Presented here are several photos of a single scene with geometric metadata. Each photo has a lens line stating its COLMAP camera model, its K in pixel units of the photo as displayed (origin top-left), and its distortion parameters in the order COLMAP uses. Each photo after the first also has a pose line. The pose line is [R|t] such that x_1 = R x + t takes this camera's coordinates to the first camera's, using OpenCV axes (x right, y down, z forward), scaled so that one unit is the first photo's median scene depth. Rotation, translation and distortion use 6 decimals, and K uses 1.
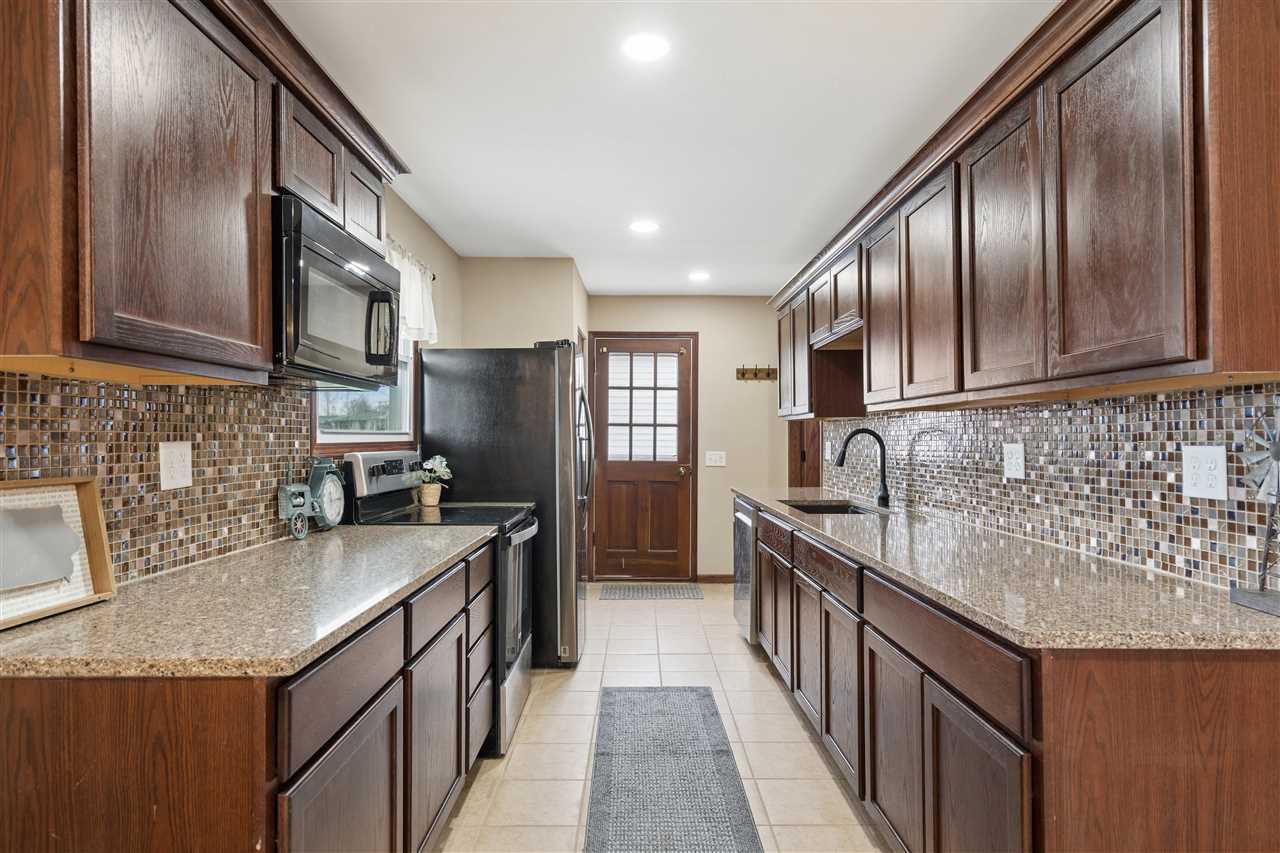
lens RADIAL K [[711.6, 0, 634.4], [0, 711.6, 433.5], [0, 0, 1]] dist [0.000119, 0.000358]
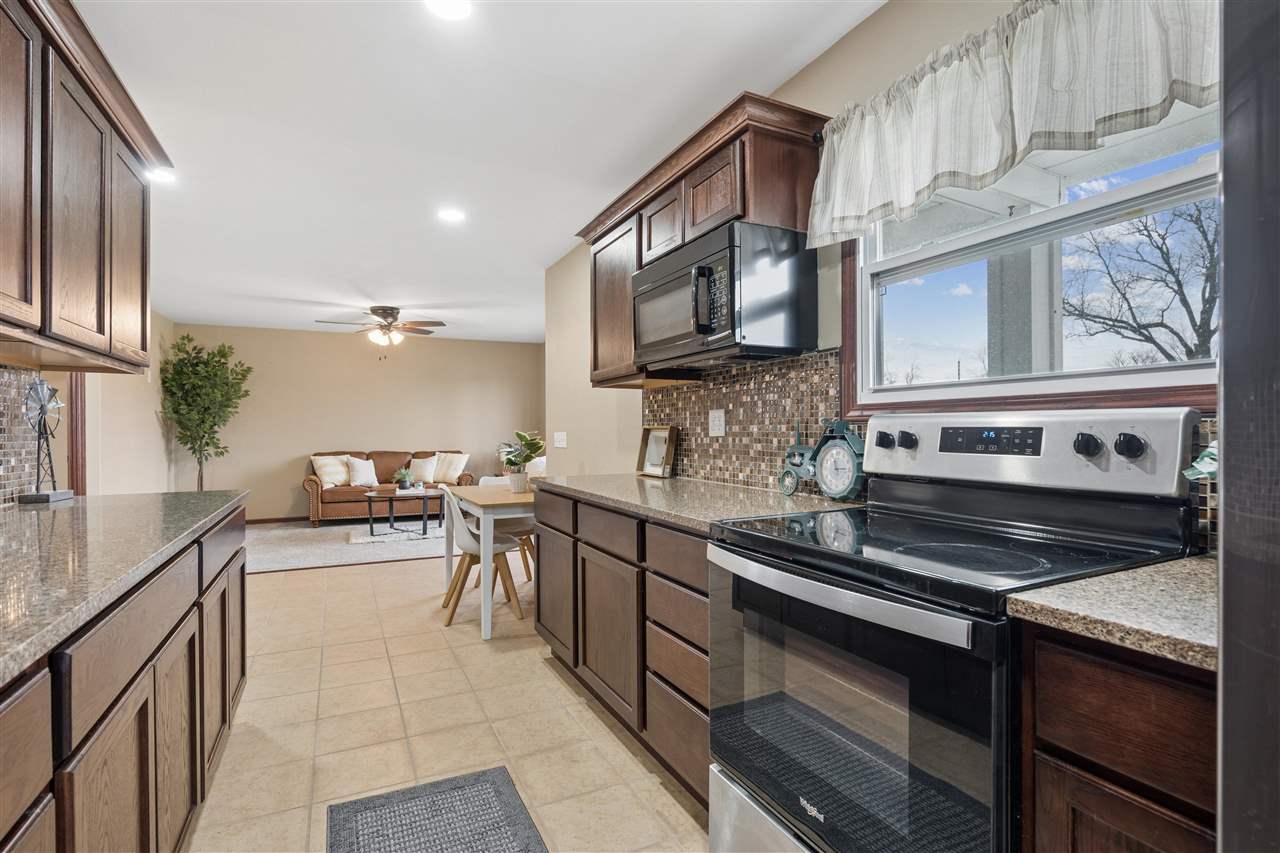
lens RADIAL K [[614.1, 0, 637.2], [0, 614.1, 435.4], [0, 0, 1]] dist [-0.005115, 0.000176]
pose [[-0.898130, 0.006519, -0.439681, 0.107905], [0.006340, 0.999978, 0.001875, 0.040426], [0.439684, -0.001103, -0.898152, 1.292204]]
